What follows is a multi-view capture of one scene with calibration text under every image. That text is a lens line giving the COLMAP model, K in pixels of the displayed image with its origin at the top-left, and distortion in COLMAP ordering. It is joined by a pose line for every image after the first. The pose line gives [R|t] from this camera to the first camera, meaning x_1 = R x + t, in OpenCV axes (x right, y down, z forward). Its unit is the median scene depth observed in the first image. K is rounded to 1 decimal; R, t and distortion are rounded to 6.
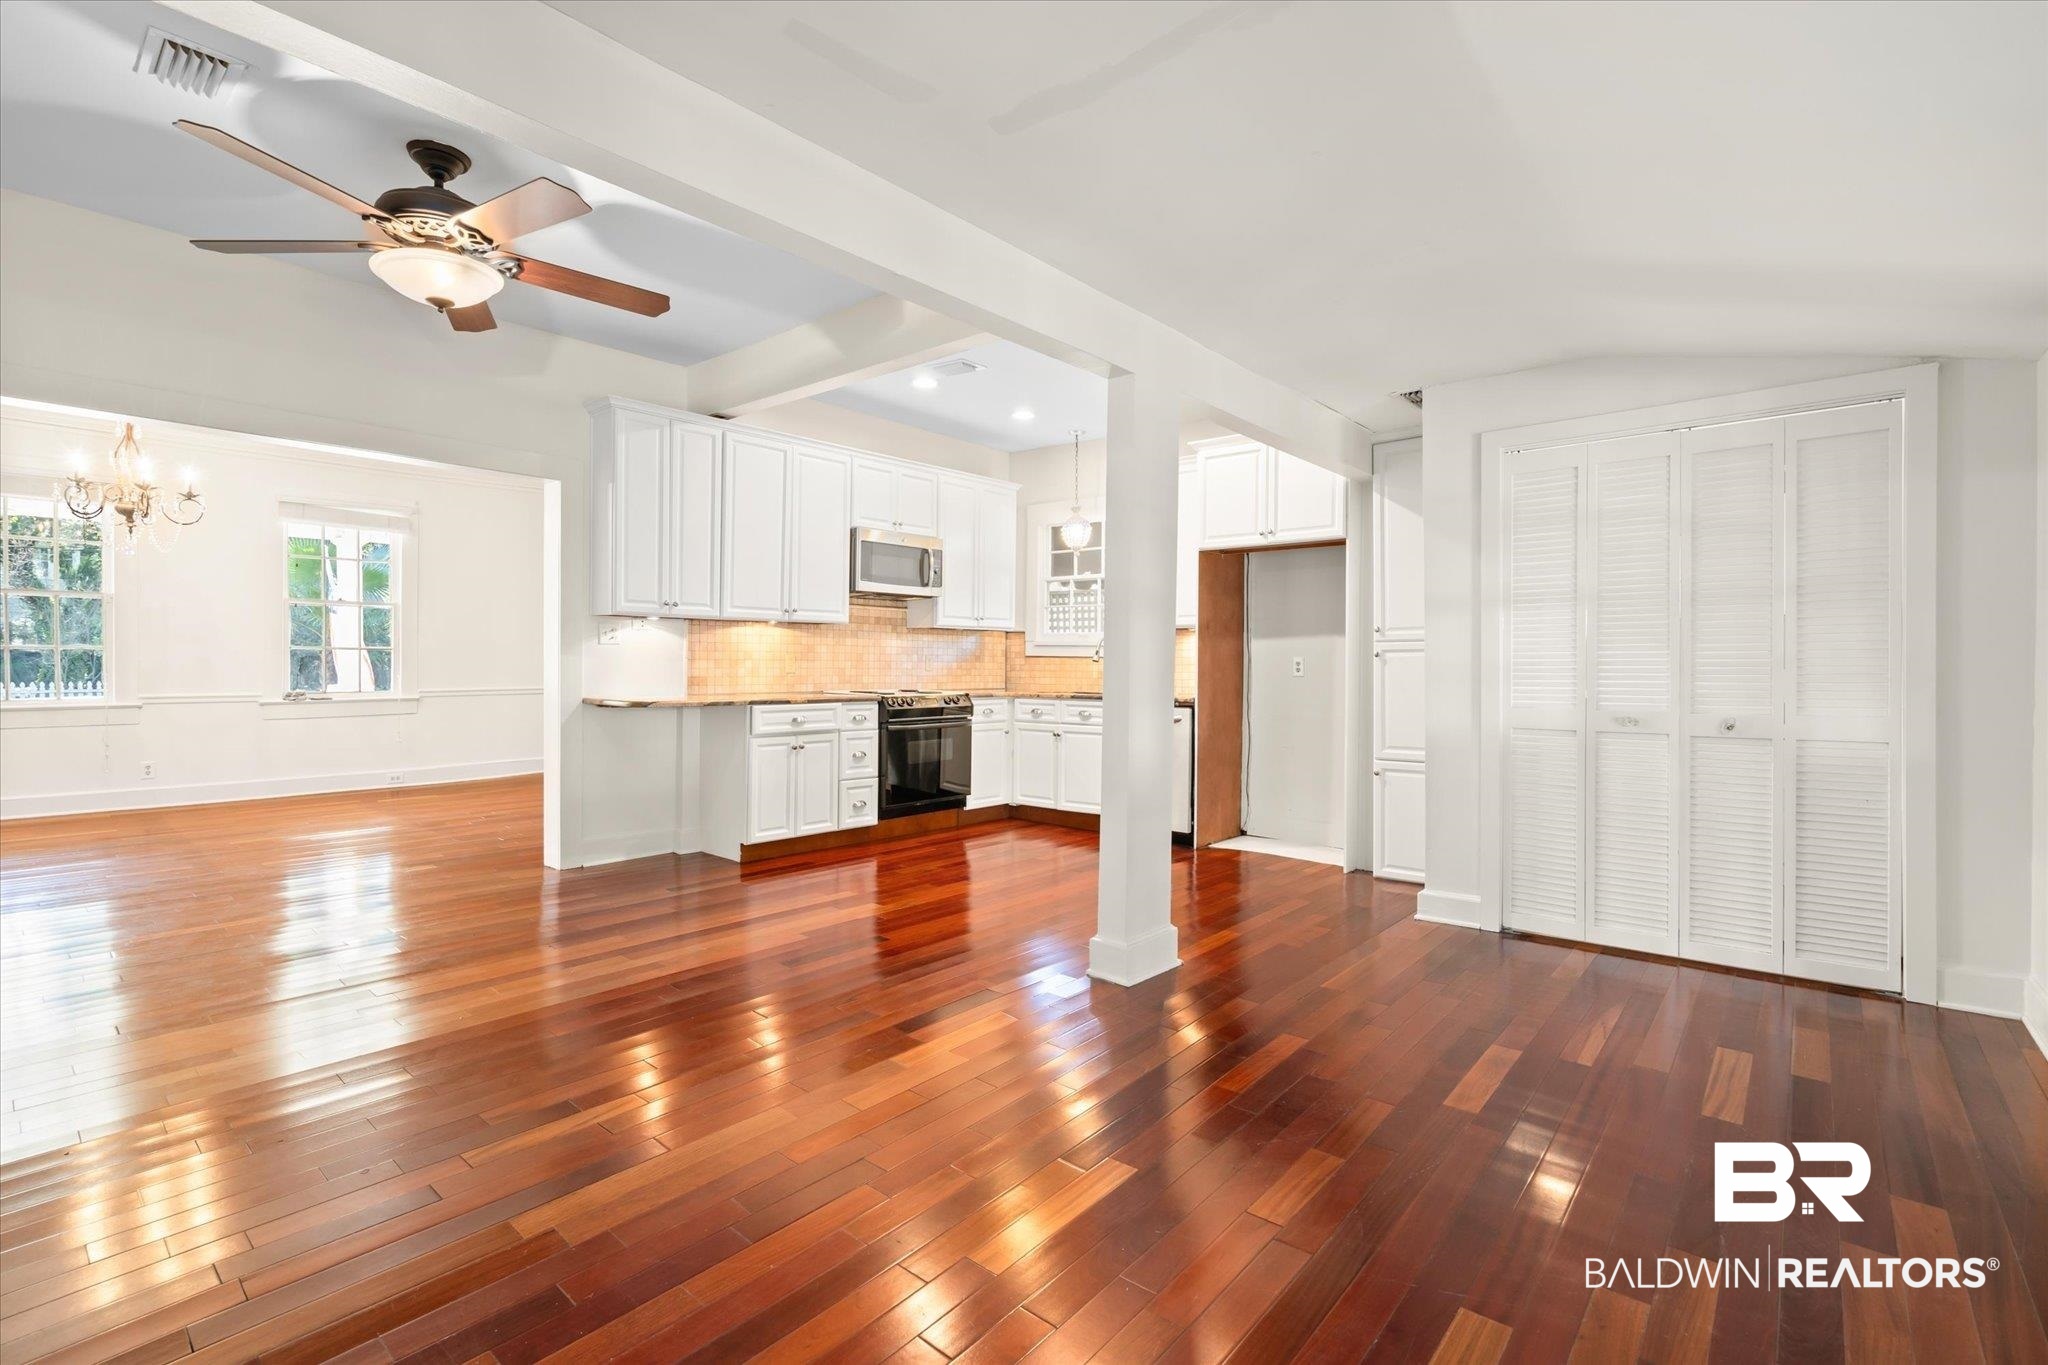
lens RADIAL K [[926.4, 0, 1021.2], [0, 926.4, 675.6], [0, 0, 1]] dist [-0.000966, 0.001298]
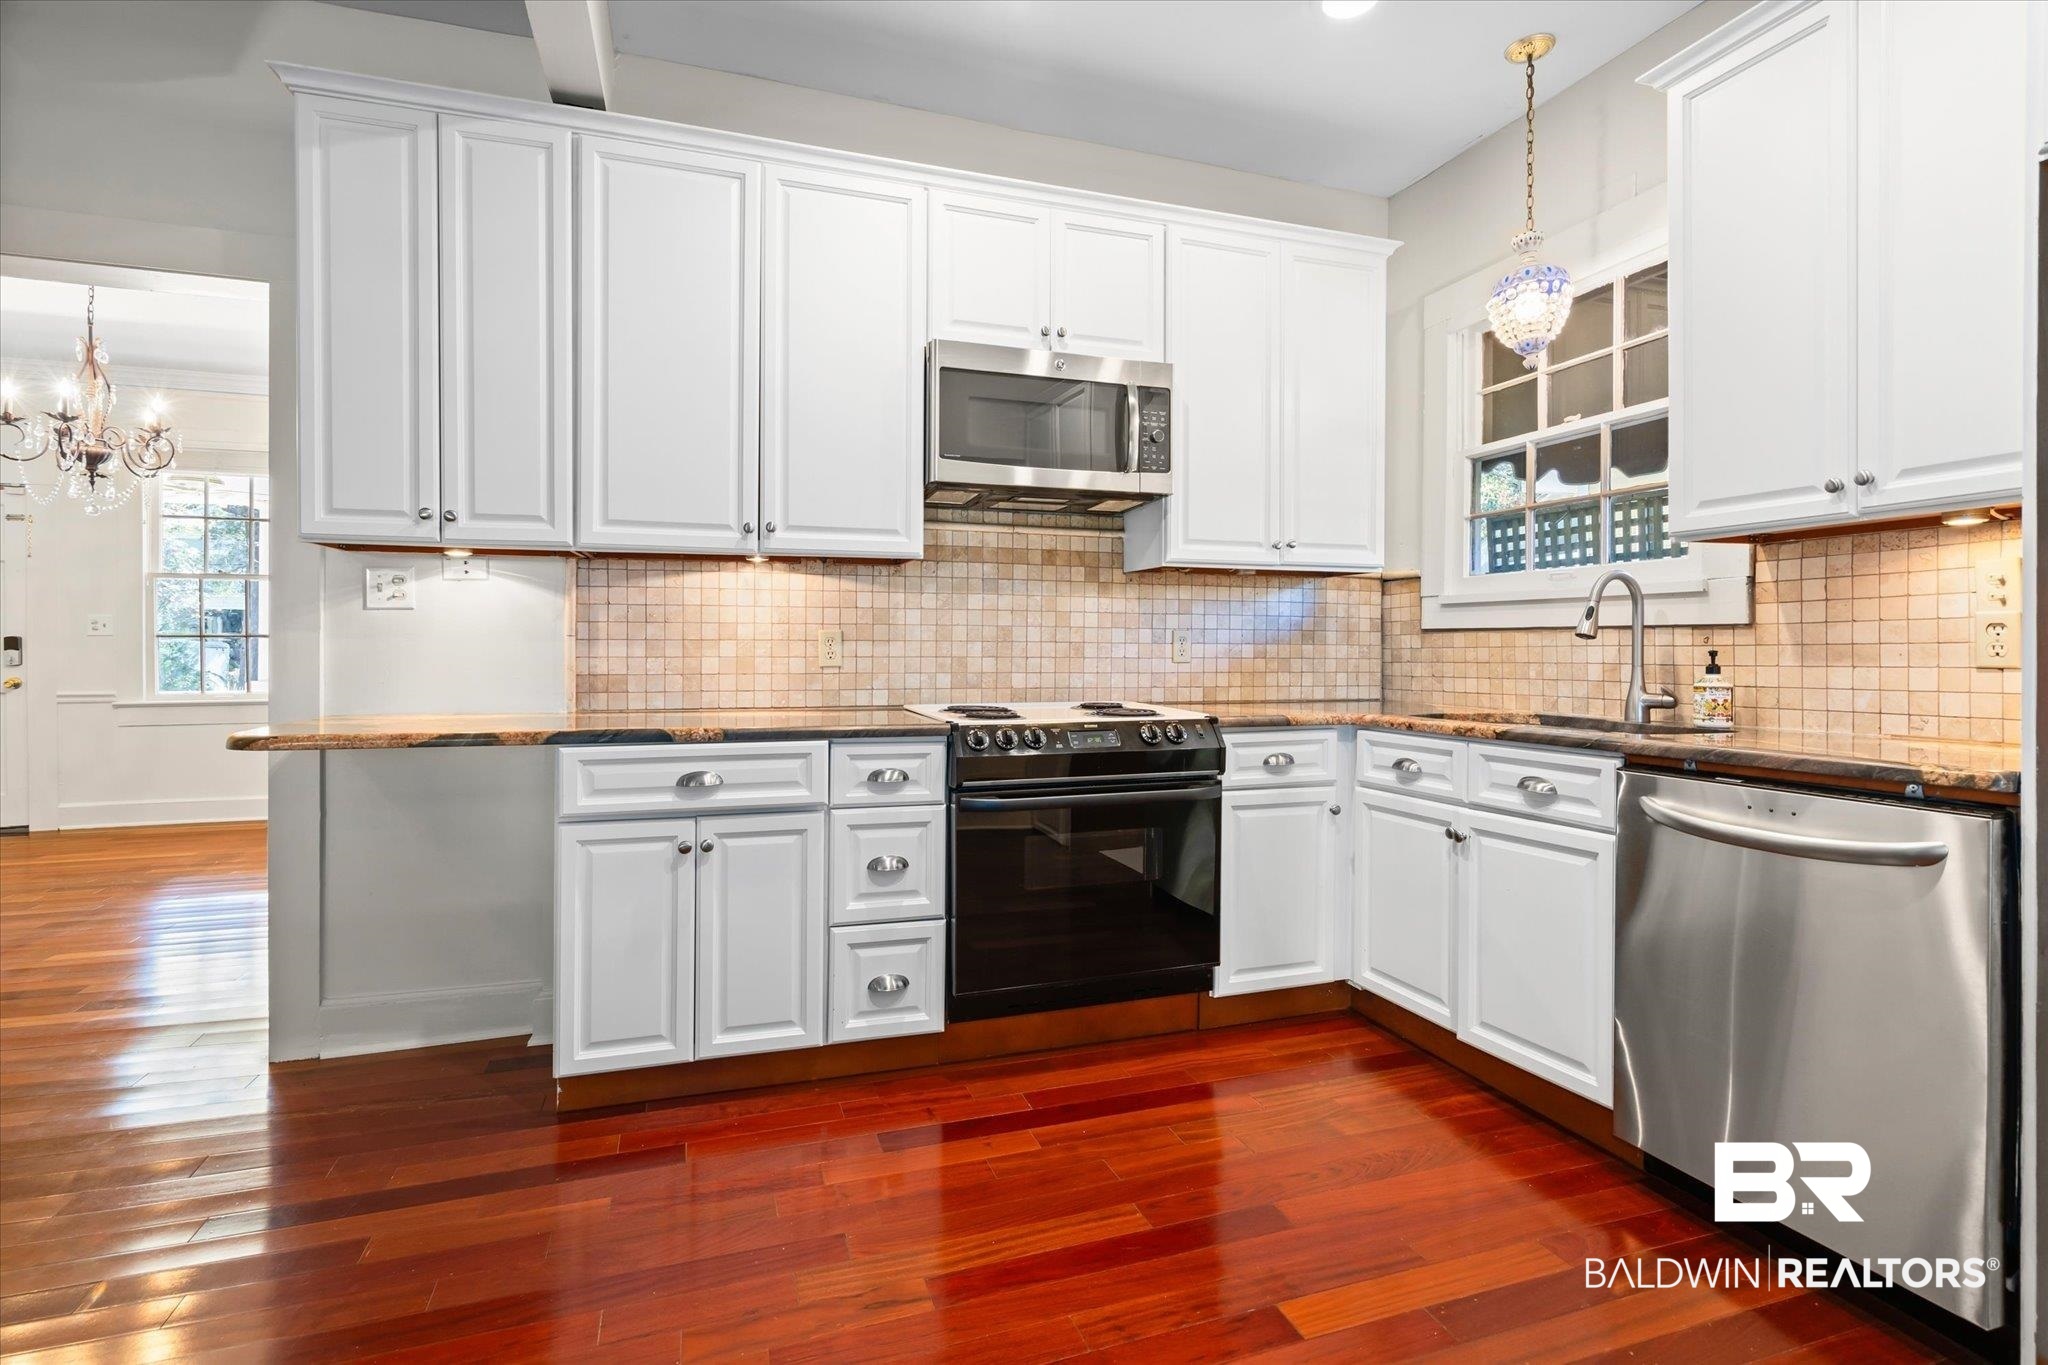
lens RADIAL K [[959.3, 0, 995.7], [0, 959.3, 655.7], [0, 0, 1]] dist [0.001416, 0.001523]
pose [[0.857008, -0.003513, -0.515292, 0.084412], [-0.002282, 0.999941, -0.010611, -0.003591], [0.515299, 0.010270, 0.856949, 0.618383]]
